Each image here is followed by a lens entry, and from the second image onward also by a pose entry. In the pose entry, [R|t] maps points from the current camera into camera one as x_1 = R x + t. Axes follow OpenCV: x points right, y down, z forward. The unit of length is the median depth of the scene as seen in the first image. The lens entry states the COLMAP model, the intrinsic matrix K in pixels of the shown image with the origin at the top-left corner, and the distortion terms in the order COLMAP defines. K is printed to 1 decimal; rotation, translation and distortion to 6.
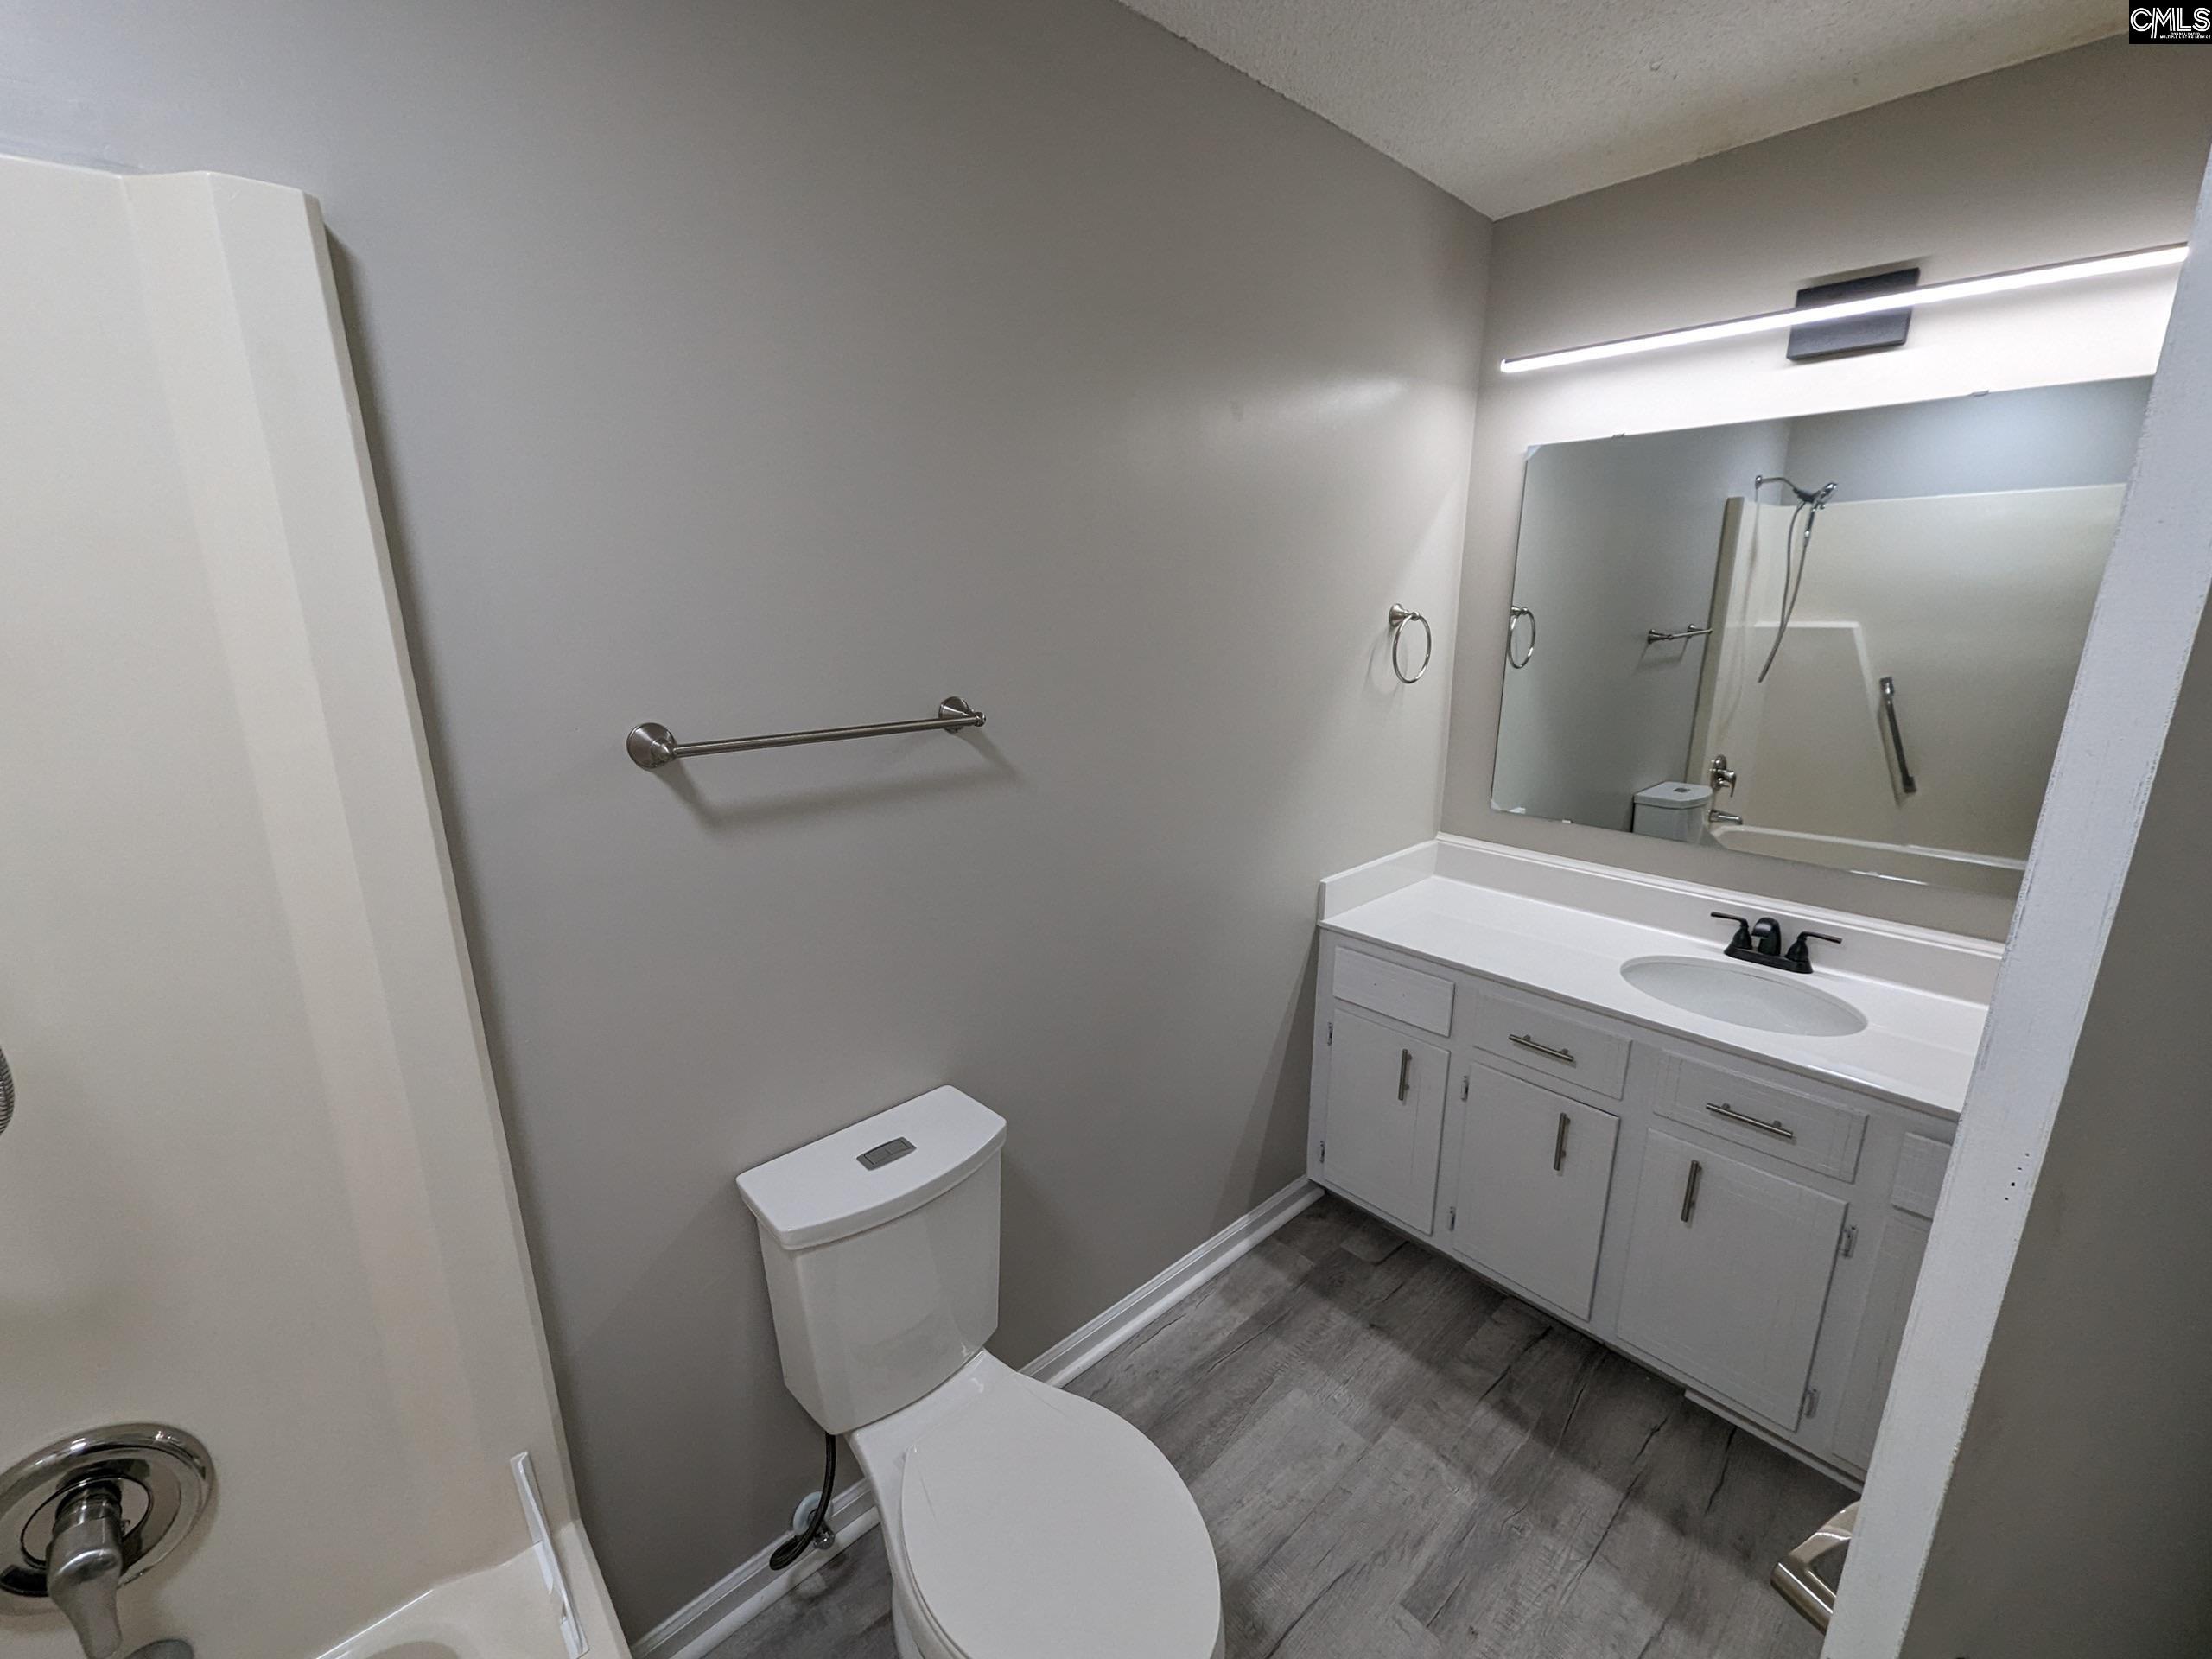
lens RADIAL K [[915.9, 0, 1108.5], [0, 915.9, 827.7], [0, 0, 1]] dist [0.004738, -0.000927]
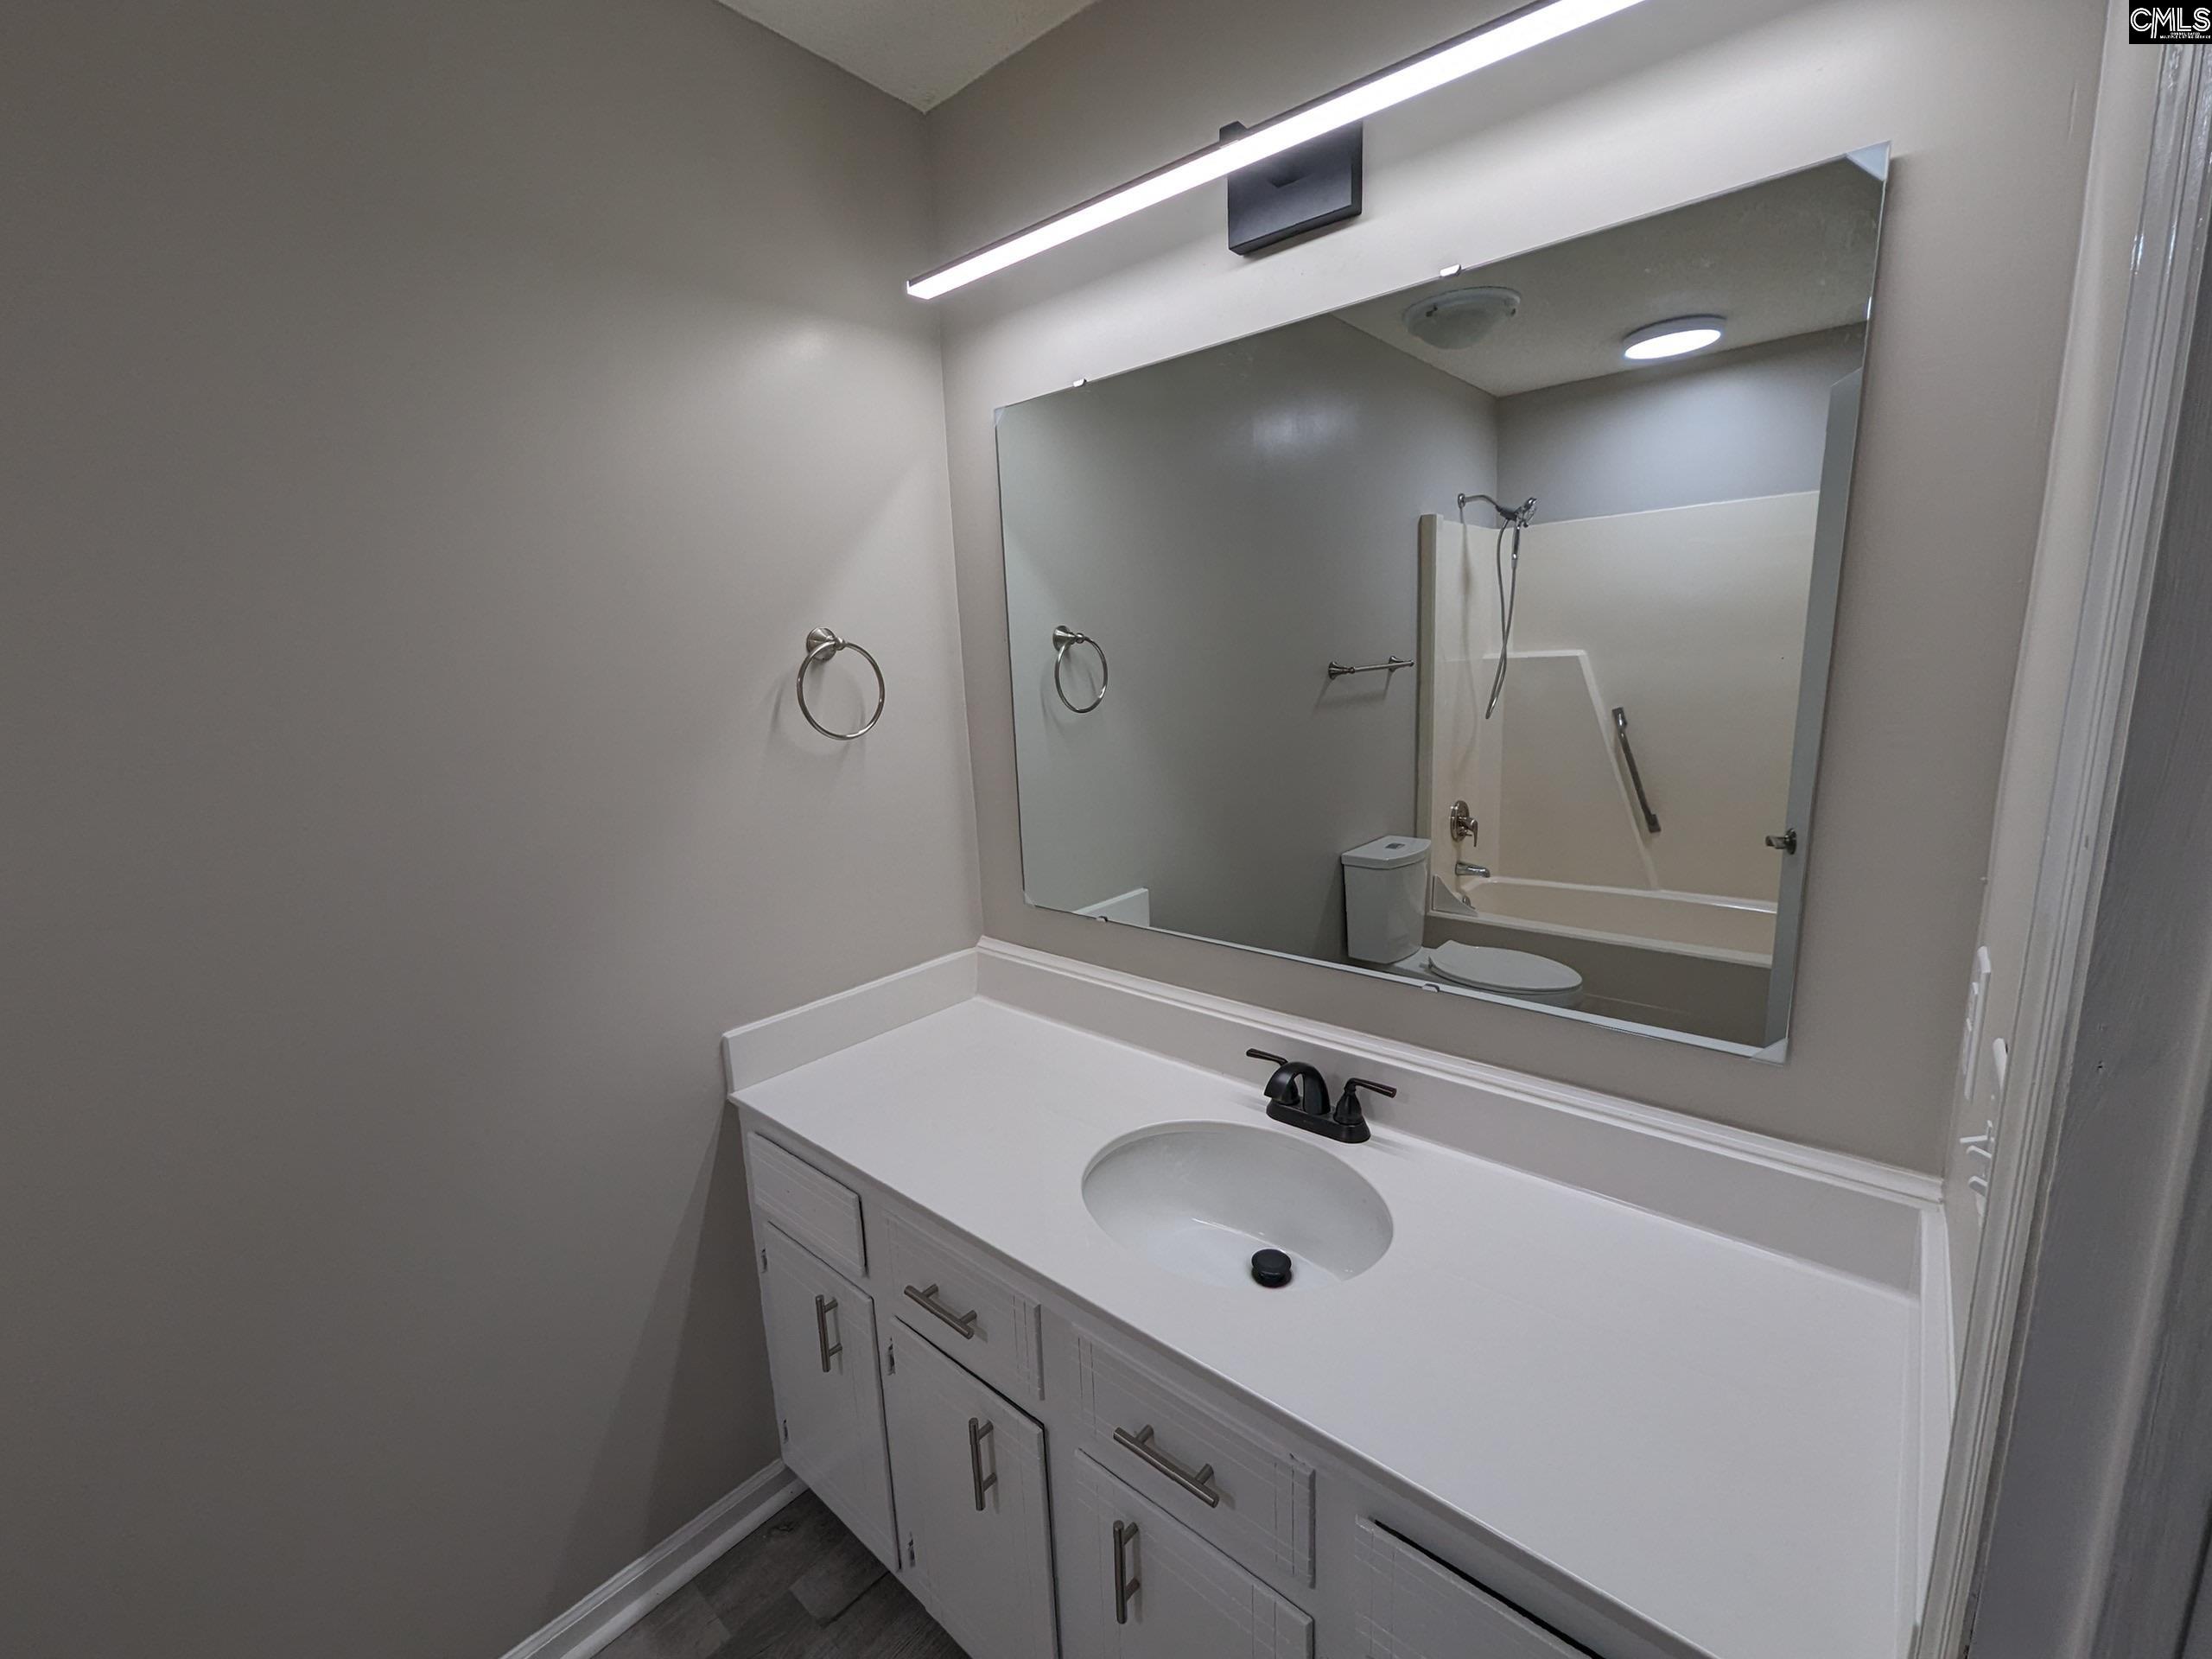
lens RADIAL K [[915.9, 0, 1106.7], [0, 915.9, 829.9], [0, 0, 1]] dist [0.004738, -0.000927]
pose [[0.992811, -0.053819, 0.106908, 0.283611], [0.060543, 0.996320, -0.060678, -0.021693], [-0.103249, 0.066714, 0.992416, 0.184368]]
